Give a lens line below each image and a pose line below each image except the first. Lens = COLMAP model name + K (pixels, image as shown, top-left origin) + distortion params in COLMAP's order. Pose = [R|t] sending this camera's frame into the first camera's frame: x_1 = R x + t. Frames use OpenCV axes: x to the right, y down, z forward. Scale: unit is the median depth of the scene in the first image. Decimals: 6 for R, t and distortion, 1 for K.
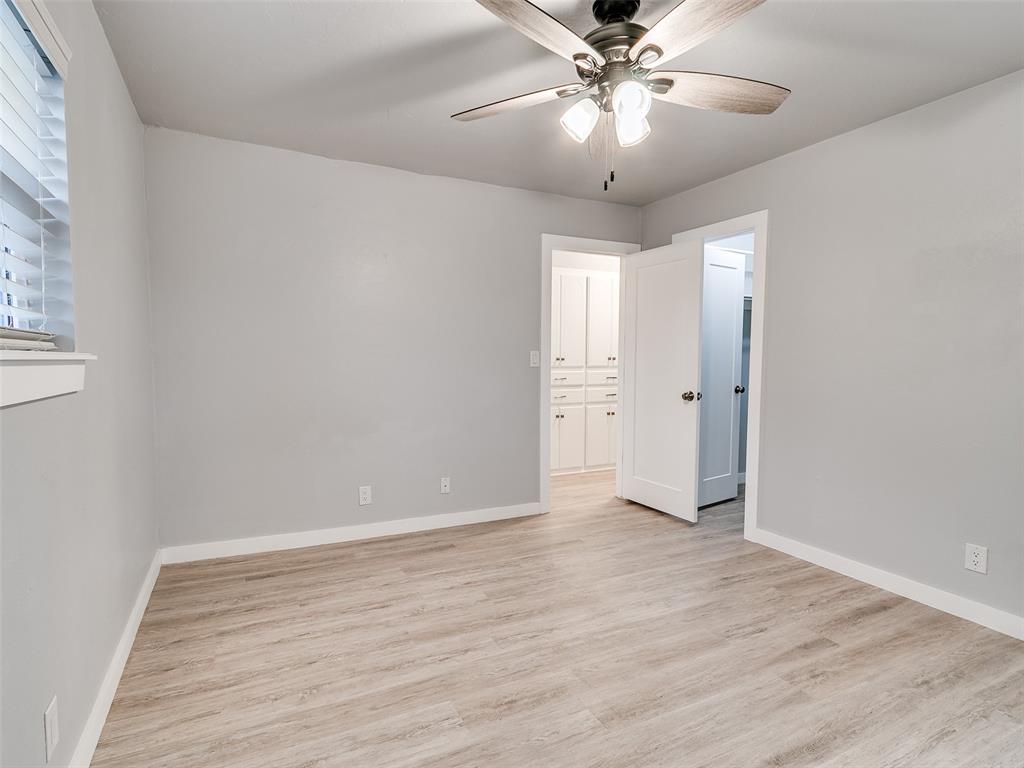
lens RADIAL K [[502.0, 0, 508.6], [0, 502.0, 388.5], [0, 0, 1]] dist [-0.000305, -0.000346]
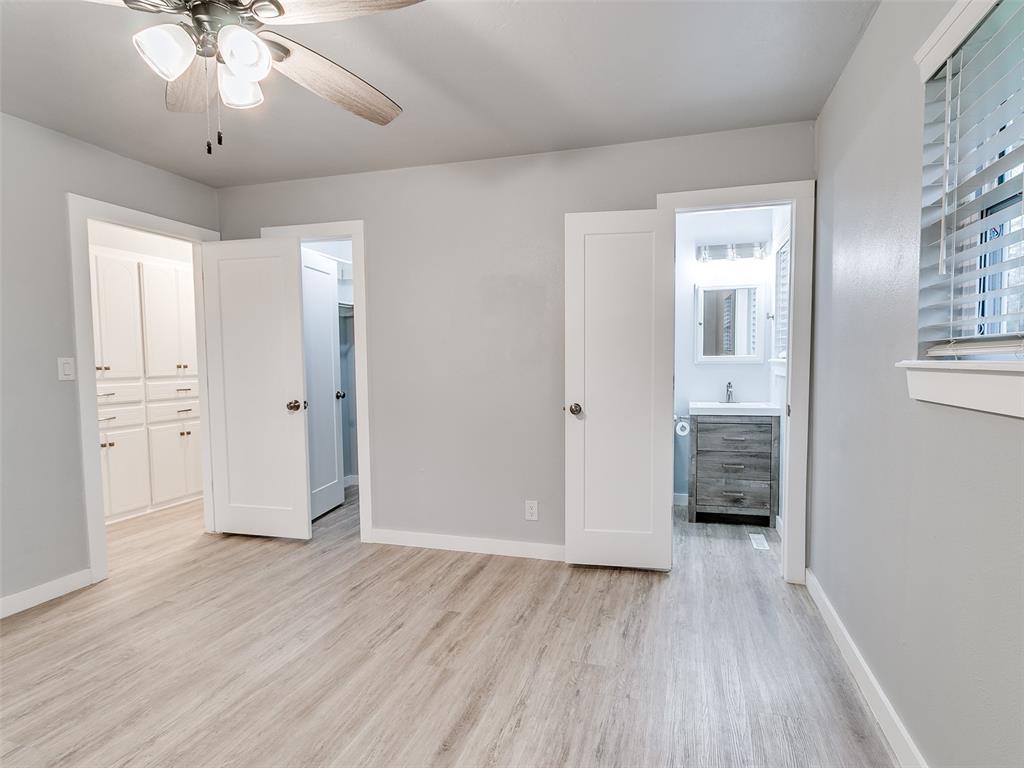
lens RADIAL K [[502.0, 0, 508.6], [0, 502.0, 388.5], [0, 0, 1]] dist [-0.000305, -0.000346]
pose [[0.679965, -0.050112, 0.731530, -0.058738], [0.058598, 0.998185, 0.013911, -0.006707], [-0.730899, 0.033407, 0.681668, 0.092277]]
